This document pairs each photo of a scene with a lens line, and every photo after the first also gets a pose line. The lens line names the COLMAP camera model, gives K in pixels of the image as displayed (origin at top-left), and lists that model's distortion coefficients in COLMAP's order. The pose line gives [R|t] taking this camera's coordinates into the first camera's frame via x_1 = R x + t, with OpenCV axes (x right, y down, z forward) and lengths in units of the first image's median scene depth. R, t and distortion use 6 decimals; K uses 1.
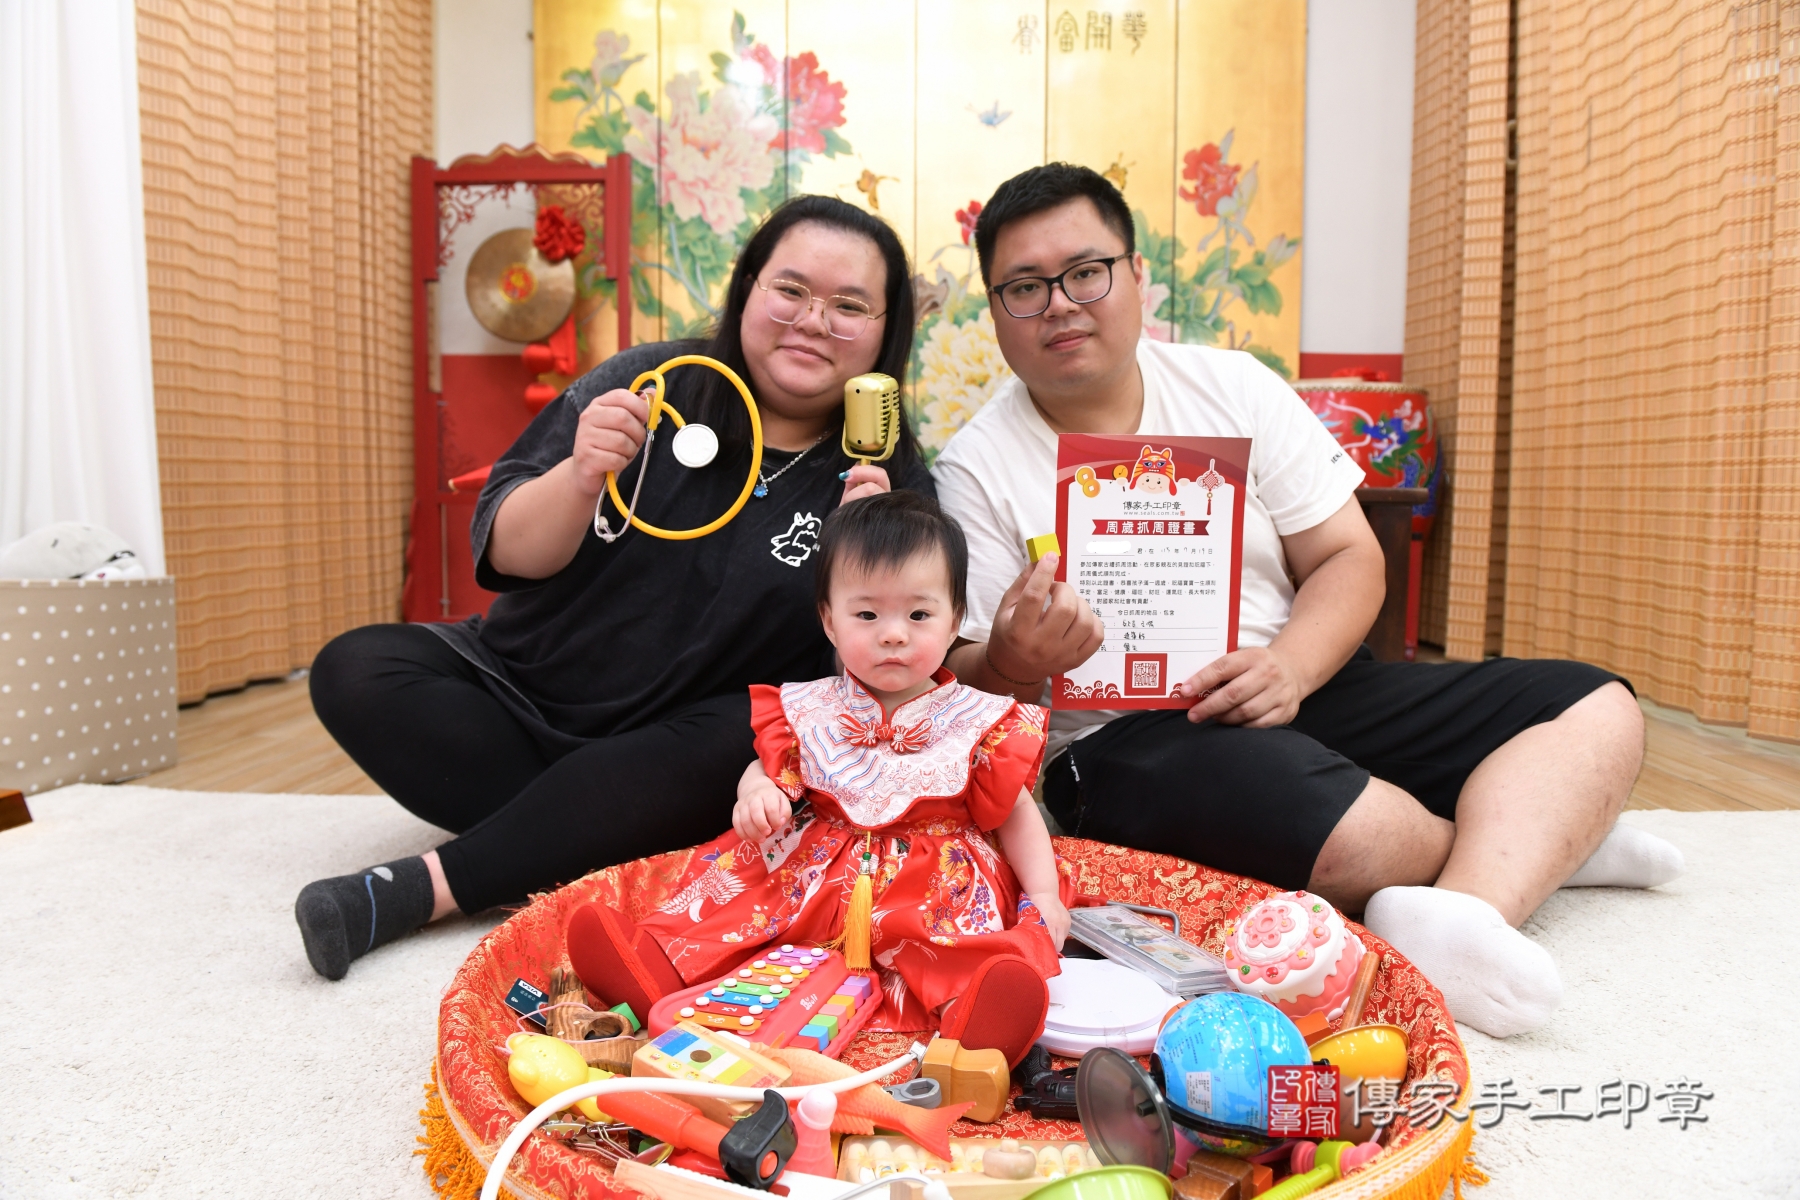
lens RADIAL K [[1225.9, 0, 887.1], [0, 1225.9, 600.9], [0, 0, 1]] dist [-0.052954, -0.002109]
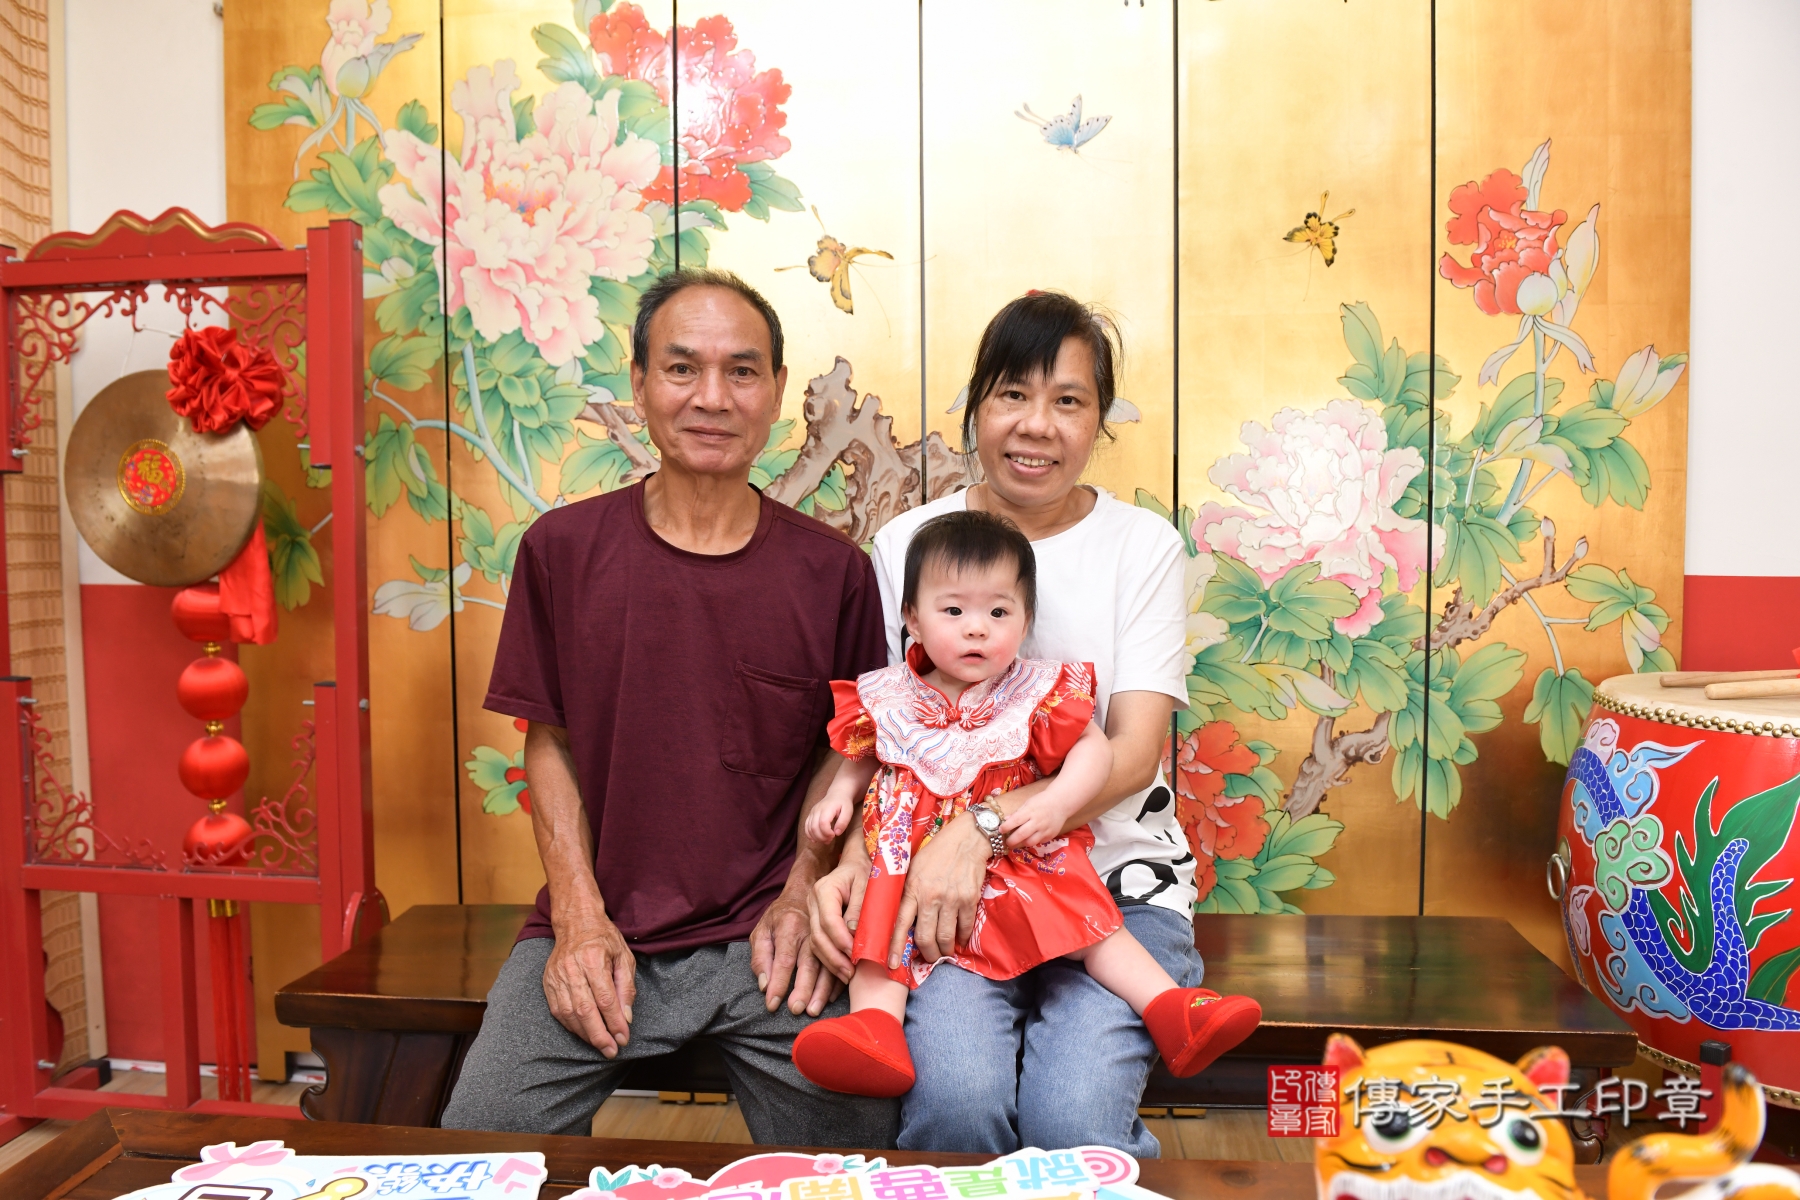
lens RADIAL K [[1272.0, 0, 882.5], [0, 1272.0, 600.7], [0, 0, 1]] dist [-0.048341, -0.001471]
pose [[0.998156, -0.007616, -0.060214, 0.039562], [0.005409, 0.999310, -0.036735, -0.186218], [0.060453, 0.036341, 0.997509, 0.485990]]
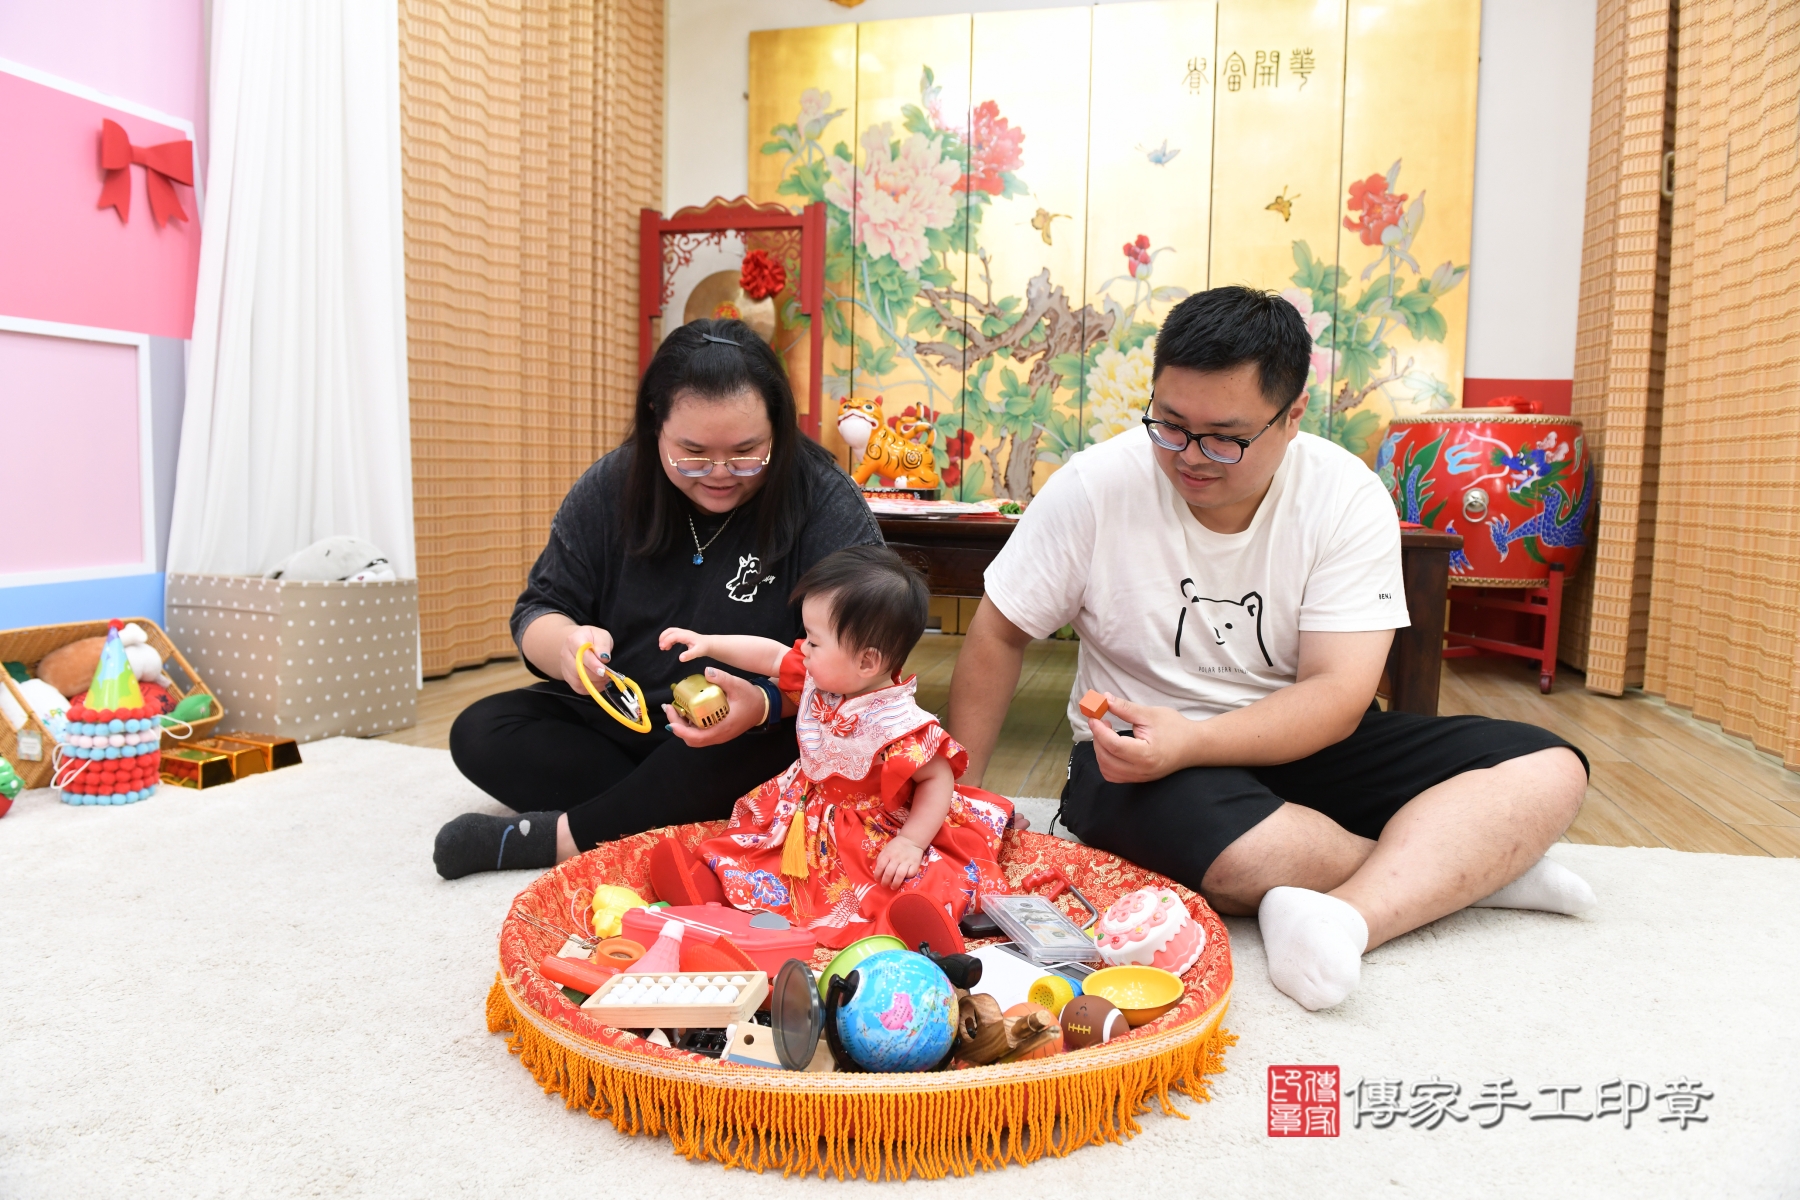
lens RADIAL K [[1225.9, 0, 887.1], [0, 1225.9, 600.9], [0, 0, 1]] dist [-0.052954, -0.002109]
pose [[0.976644, 0.035793, -0.211863, 0.094702], [-0.033906, 0.999346, 0.012532, -0.016579], [0.212174, -0.005056, 0.977219, -0.087519]]
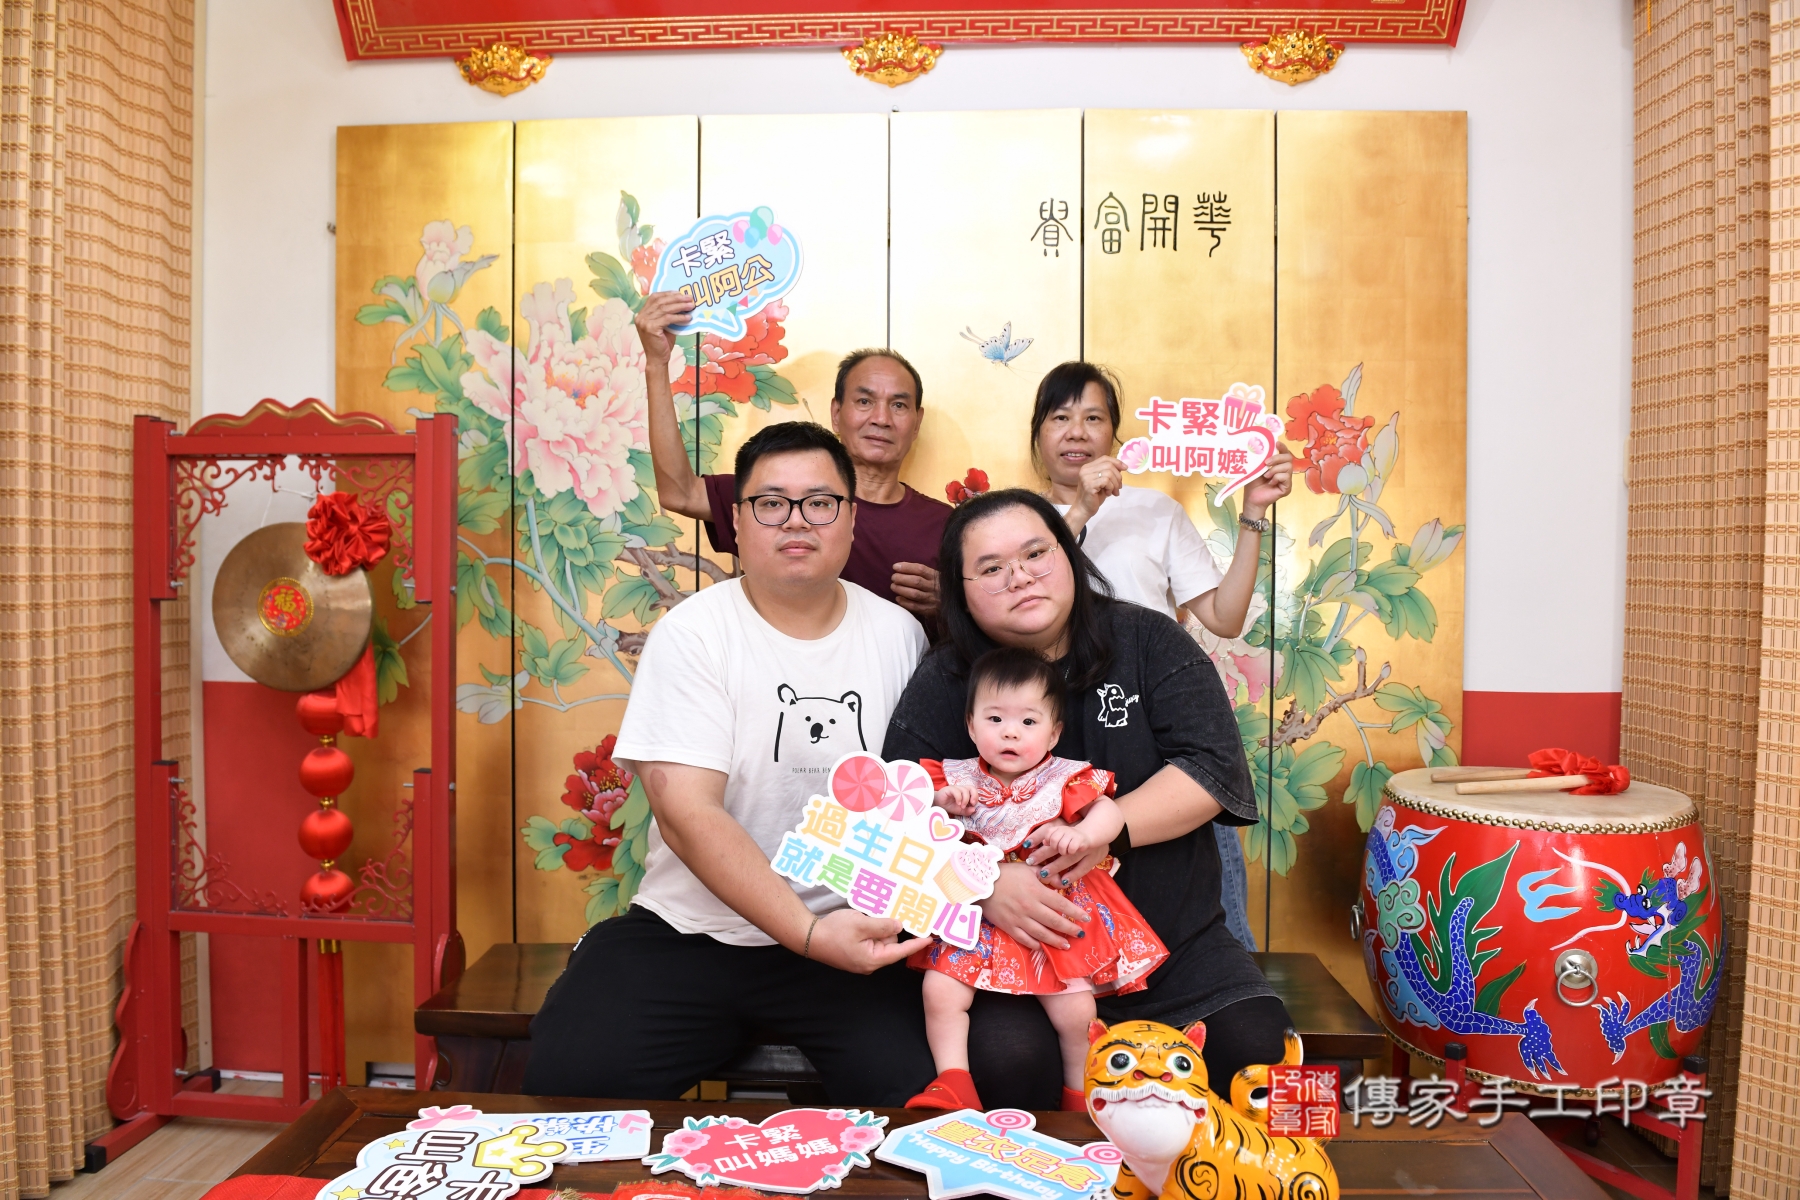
lens RADIAL K [[1231.2, 0, 885.2], [0, 1231.2, 600.8], [0, 0, 1]] dist [-0.052491, -0.001128]
pose [[0.999871, 0.001069, -0.016036, 0.034257], [-0.002169, 0.997633, -0.068727, -0.218582], [0.015924, 0.068753, 0.997507, 0.341131]]
